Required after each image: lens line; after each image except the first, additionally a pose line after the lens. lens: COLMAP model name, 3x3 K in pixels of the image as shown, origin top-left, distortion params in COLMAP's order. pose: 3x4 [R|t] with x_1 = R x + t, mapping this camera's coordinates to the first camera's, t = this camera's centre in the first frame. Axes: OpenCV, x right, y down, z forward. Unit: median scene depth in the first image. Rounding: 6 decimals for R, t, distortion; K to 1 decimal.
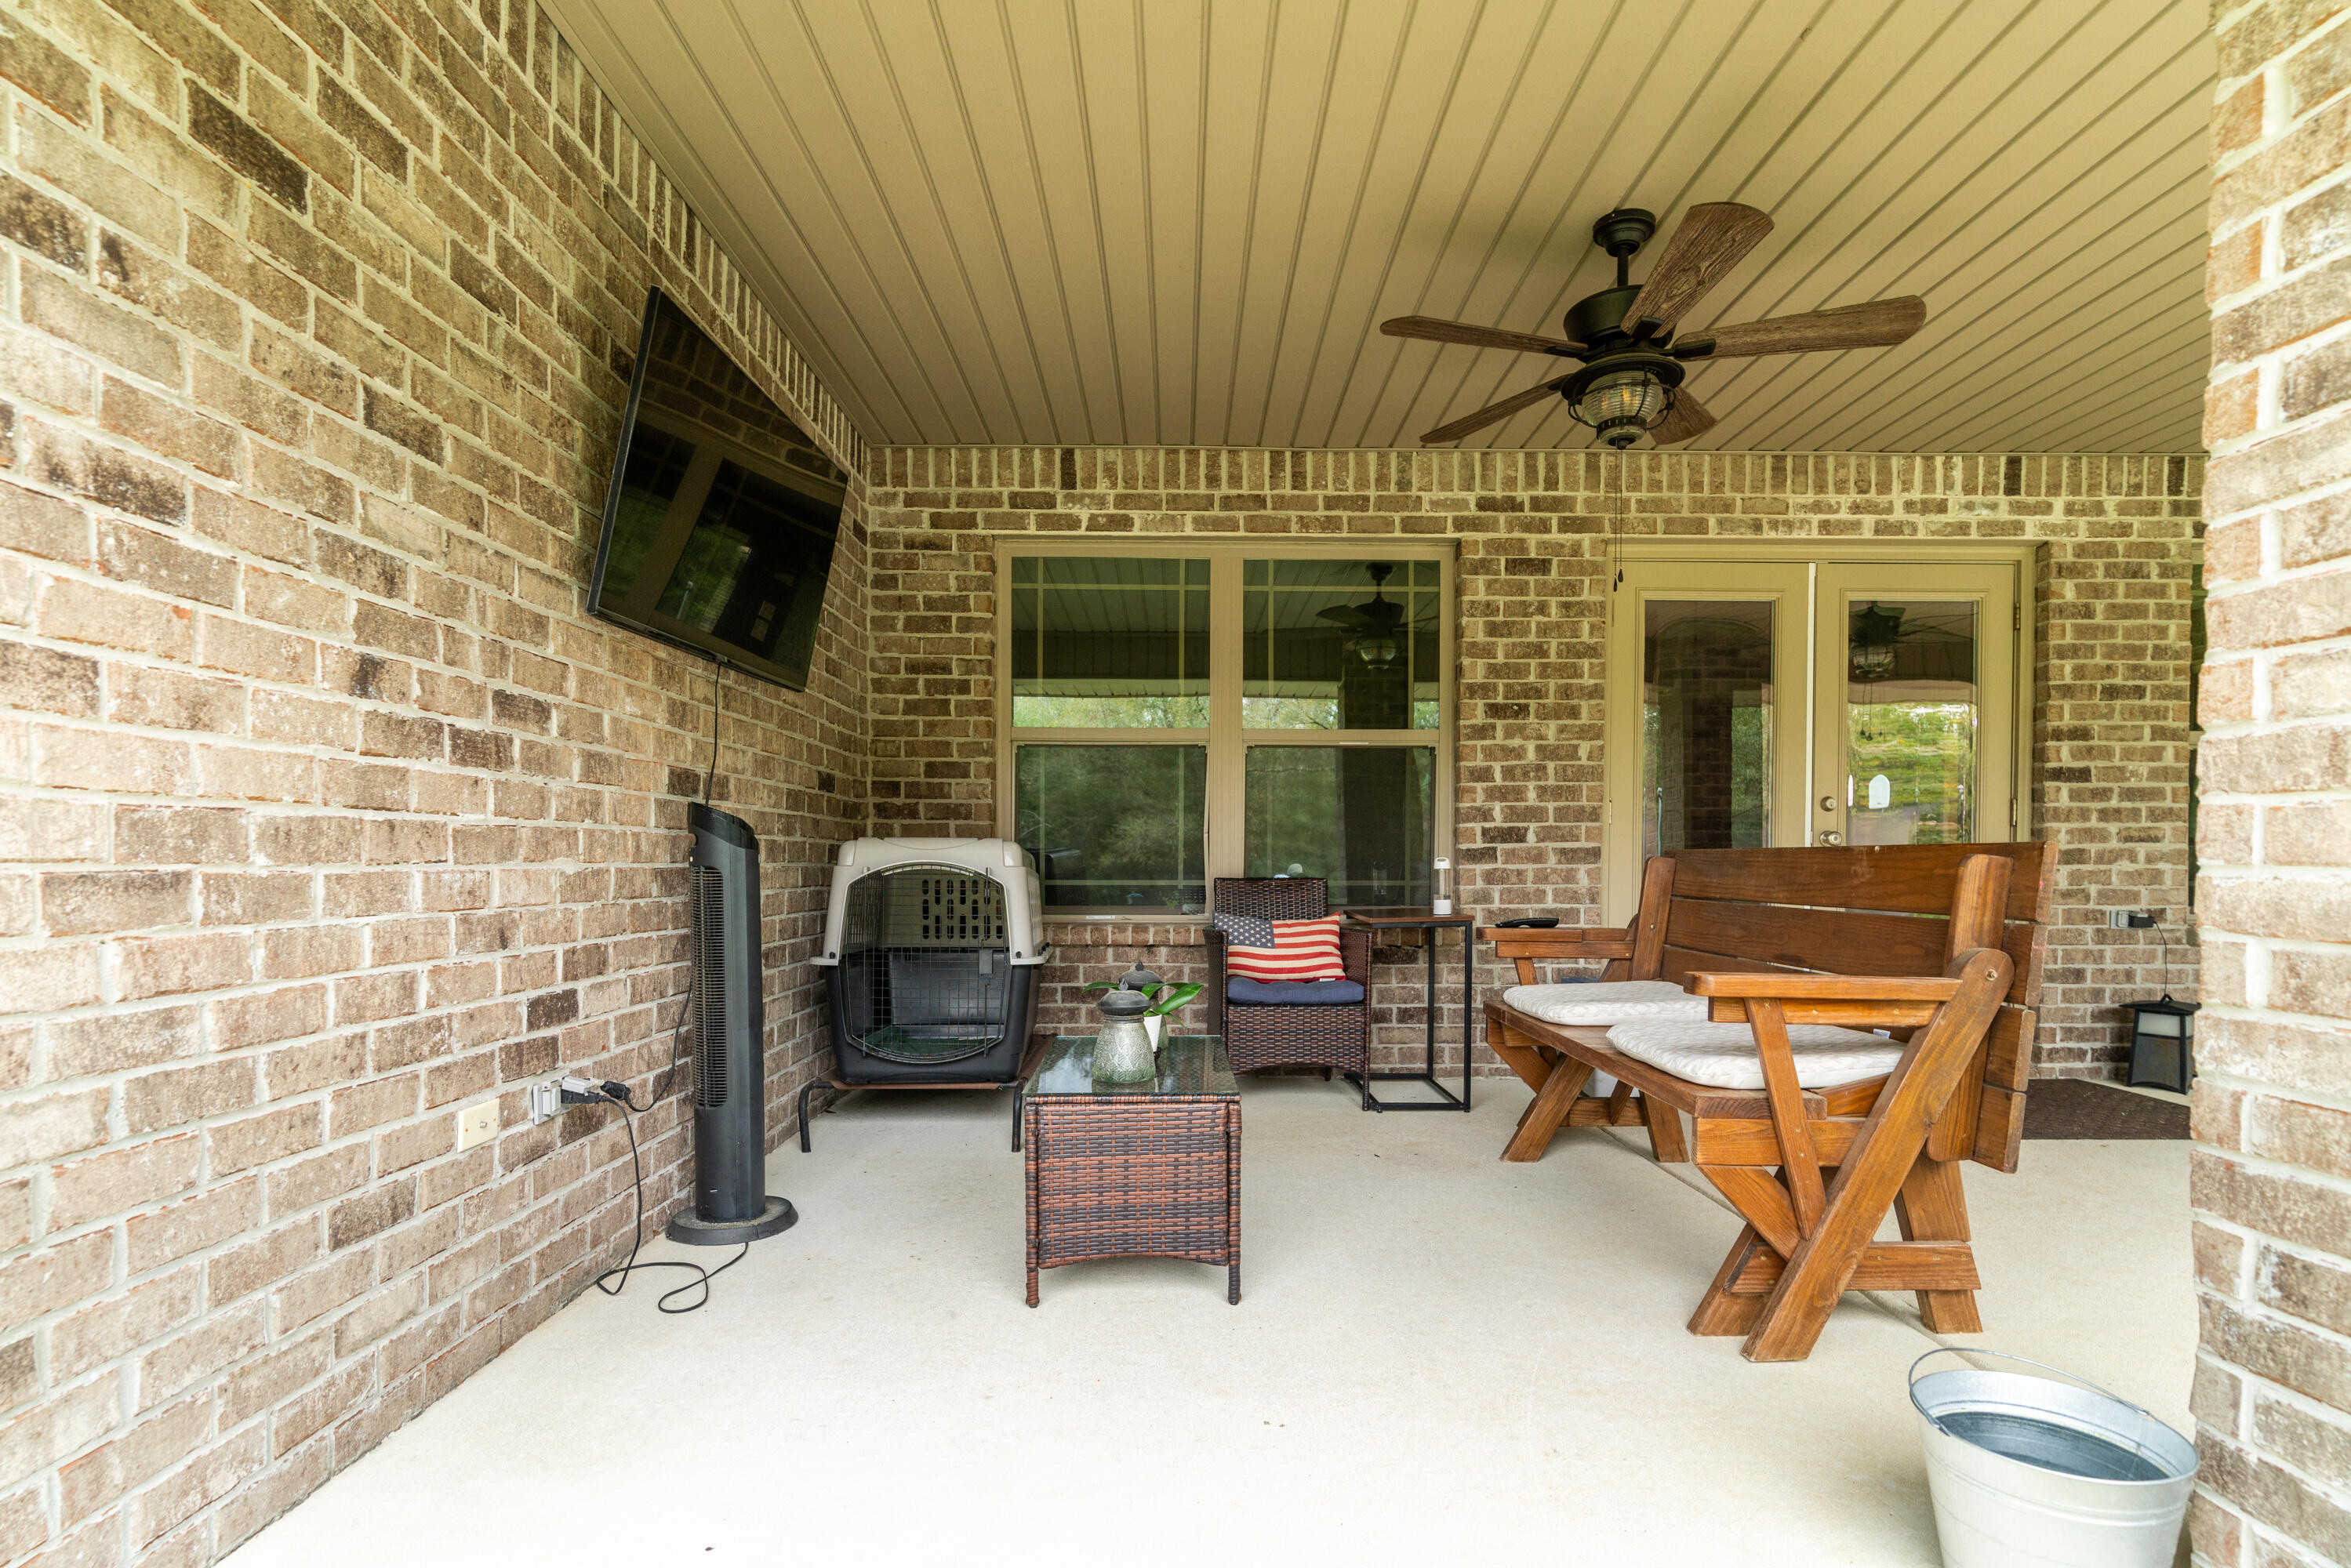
lens RADIAL K [[1150.0, 0, 1193.1], [0, 1150.0, 881.5], [0, 0, 1]] dist [0.000474, 0.001066]
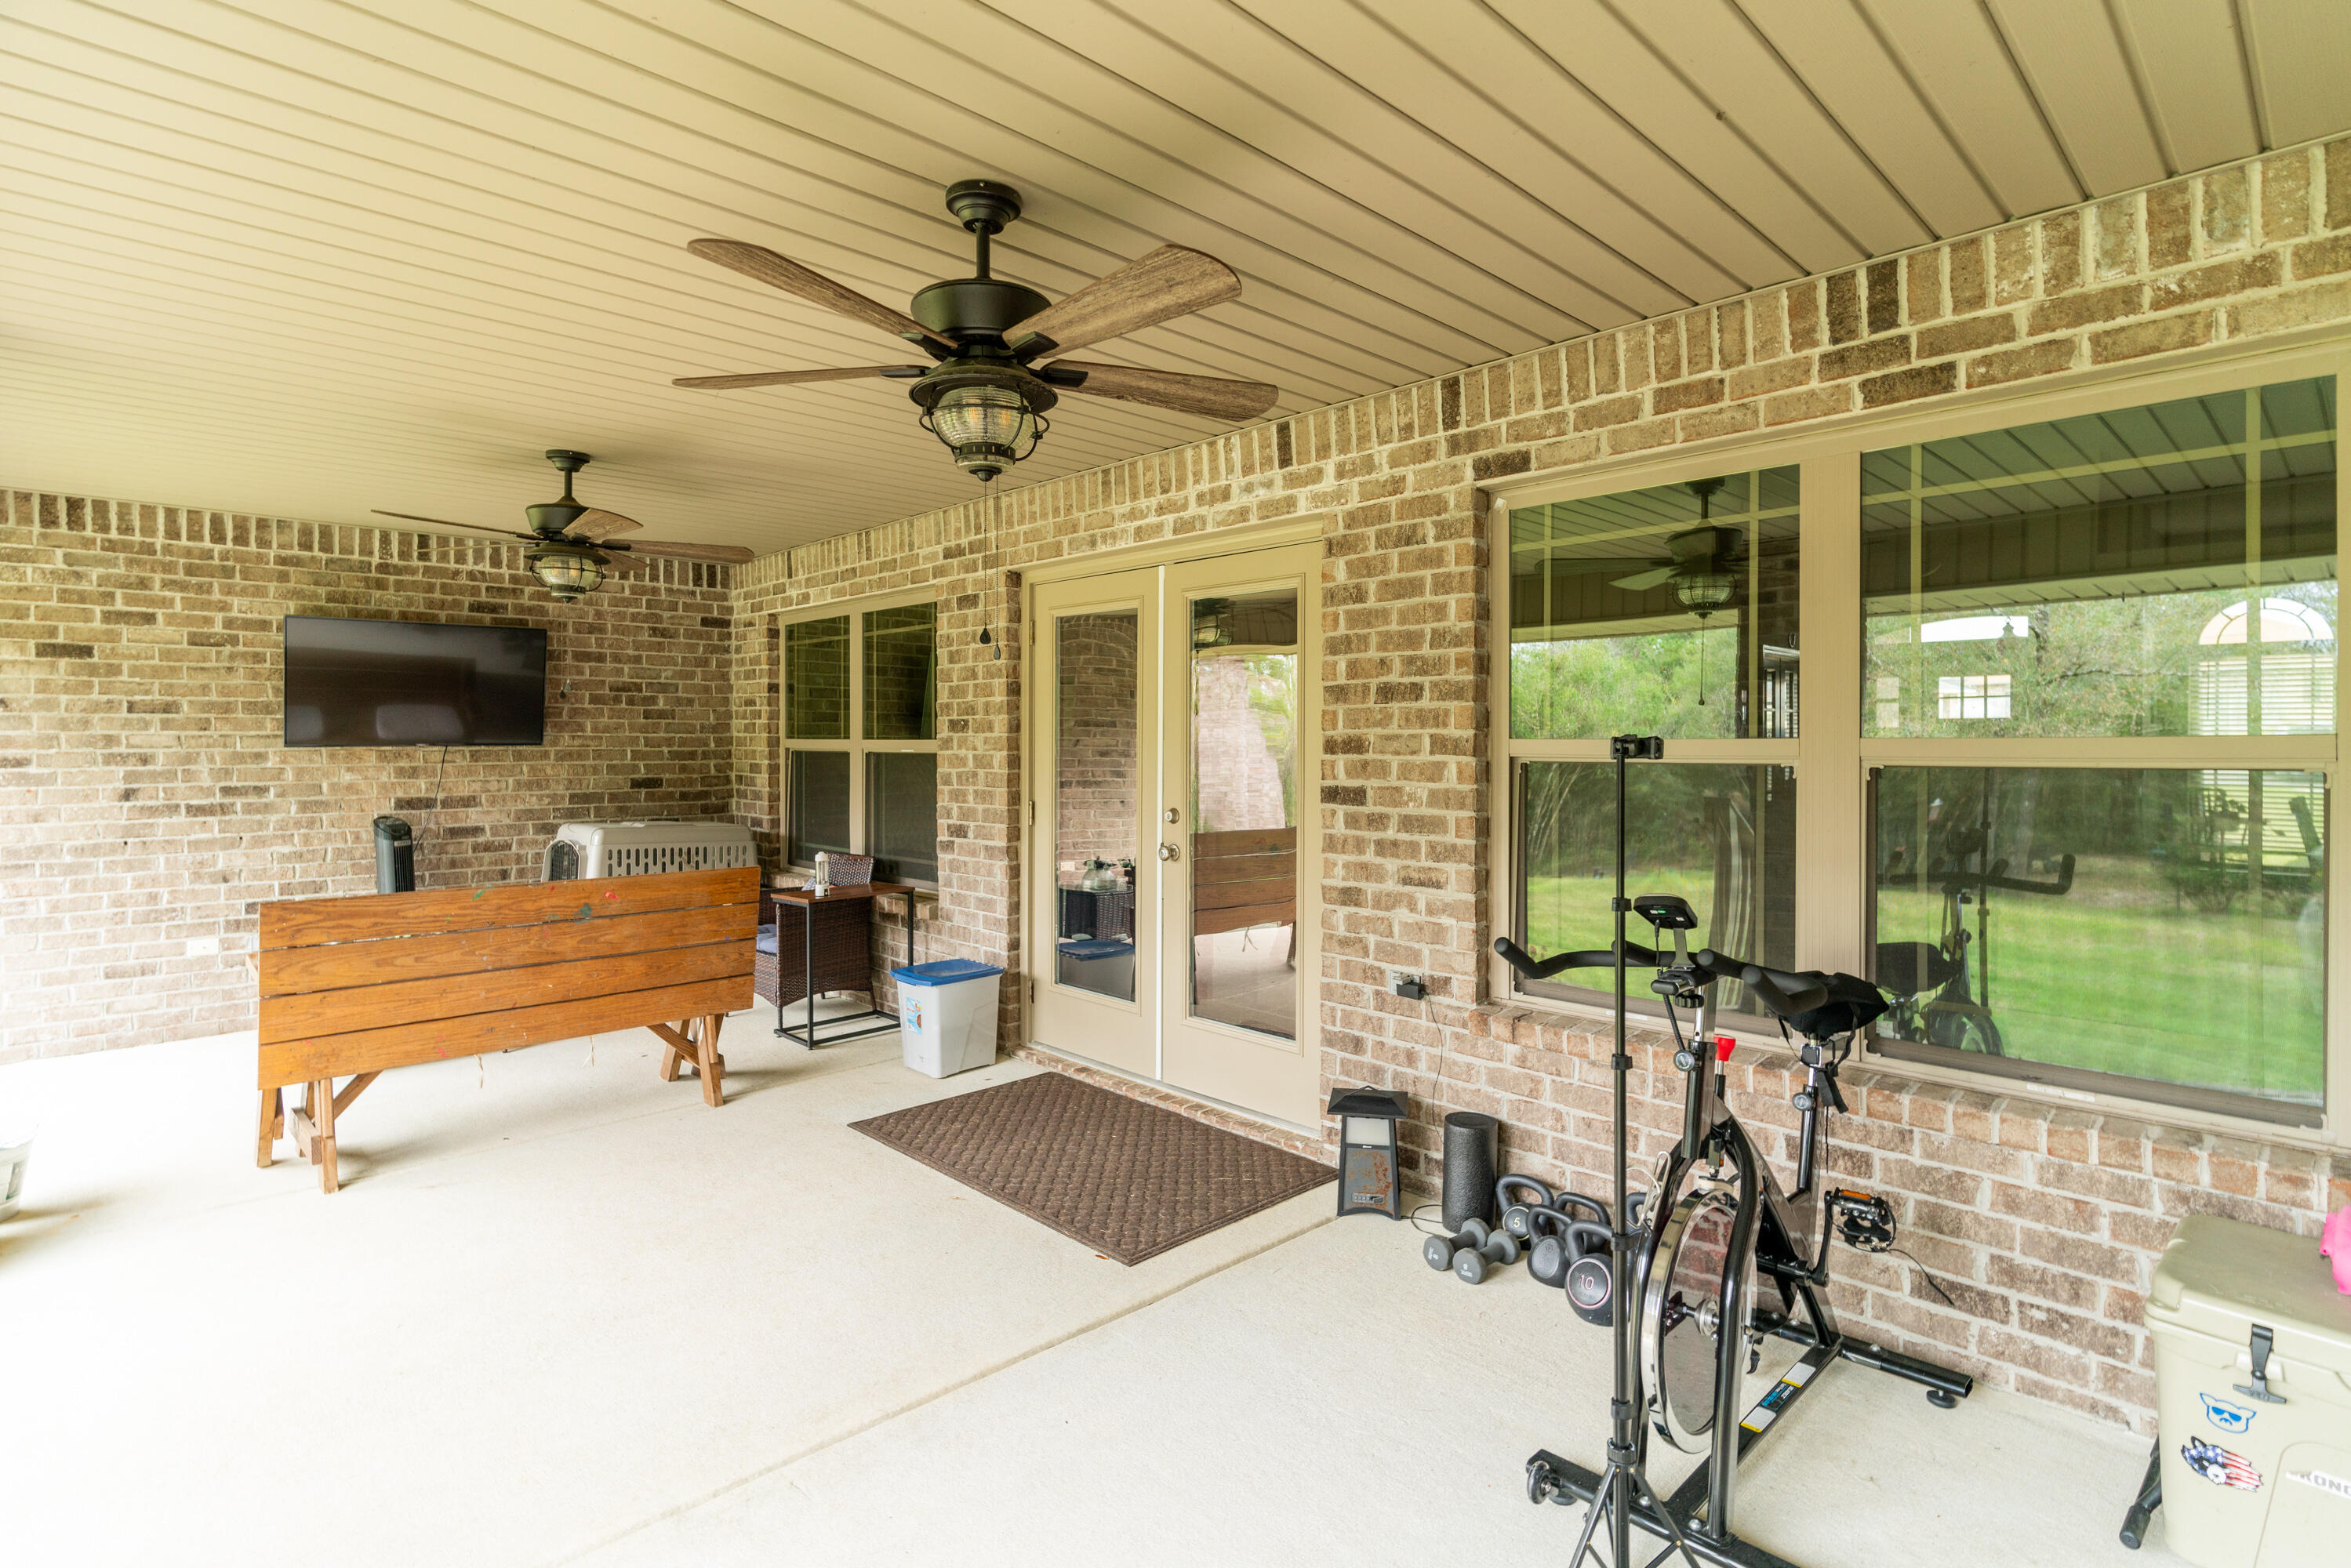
lens RADIAL K [[1146.0, 0, 1174.9], [0, 1146.0, 750.7], [0, 0, 1]] dist [-0.001534, -0.000303]
pose [[0.680861, 0.006065, -0.732388, 1.284906], [-0.013306, 0.999903, -0.004090, -0.120668], [0.732292, 0.012529, 0.680876, 0.363448]]
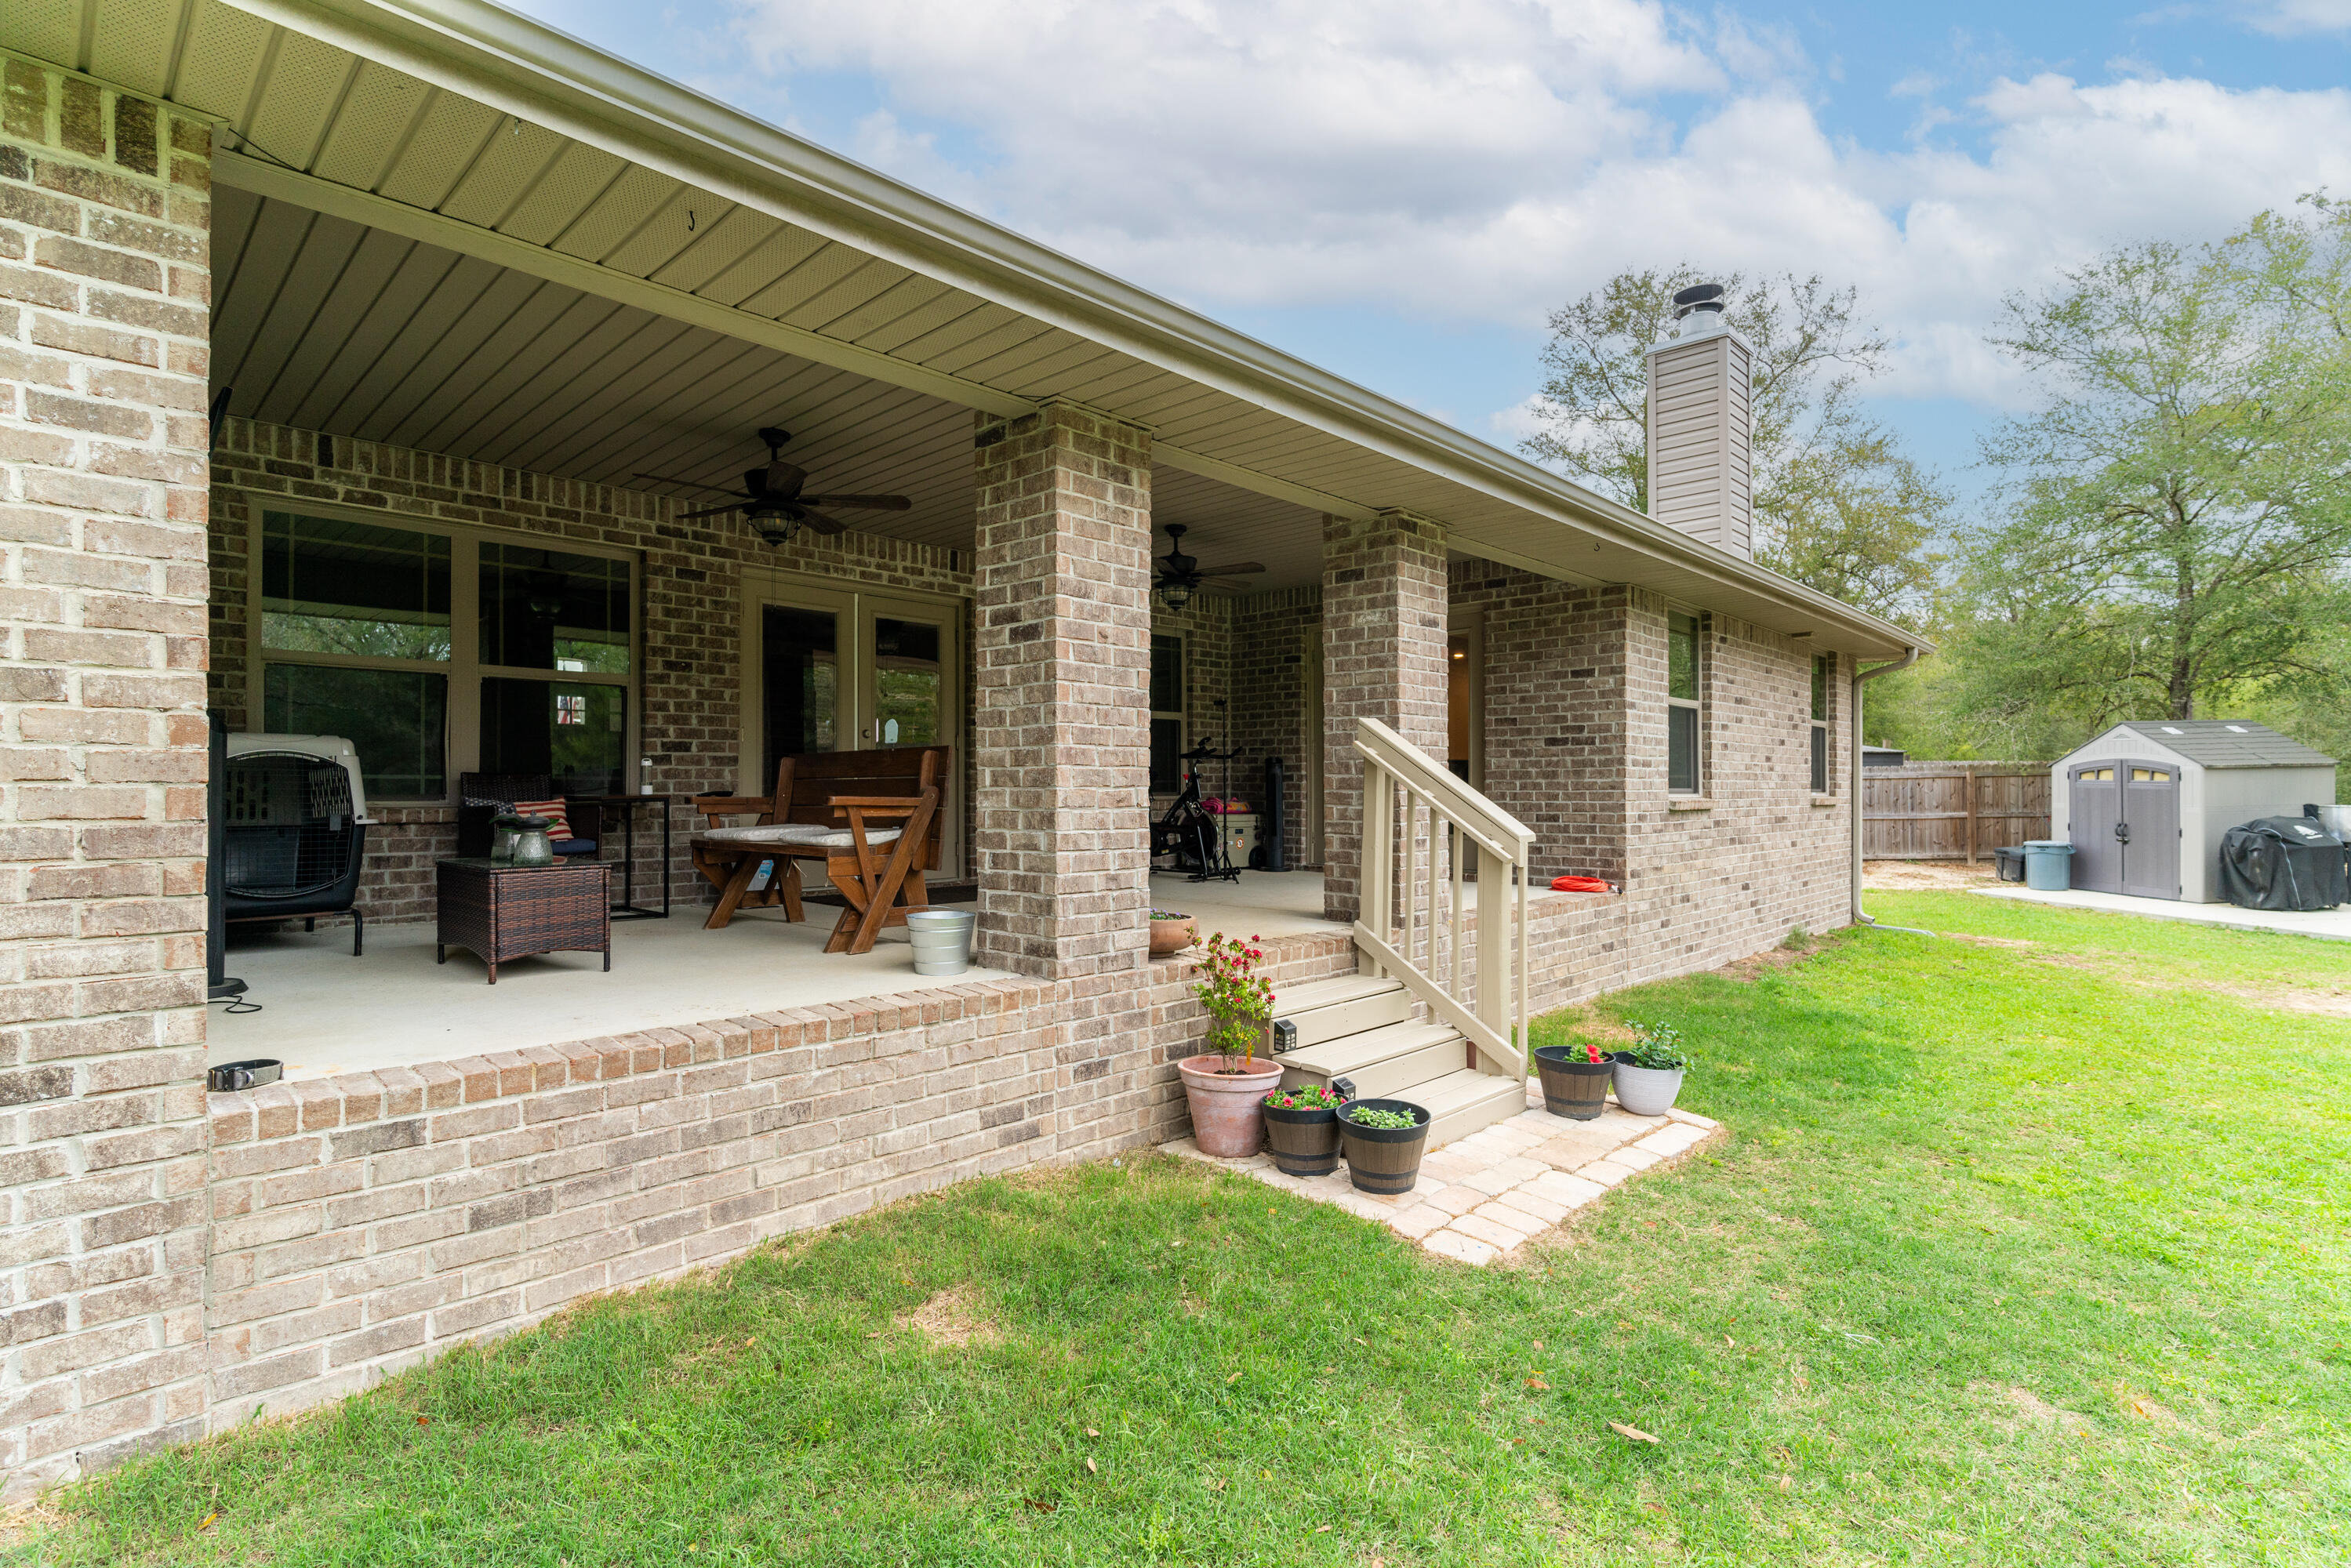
lens RADIAL K [[1122.5, 0, 1175.5], [0, 1122.5, 784.0], [0, 0, 1]] dist [0.002217, 0.000941]
pose [[0.707265, 0.001704, 0.706946, -0.318175], [0.017130, 0.999662, -0.019547, 0.050087], [-0.706741, 0.025935, 0.706997, -0.529147]]
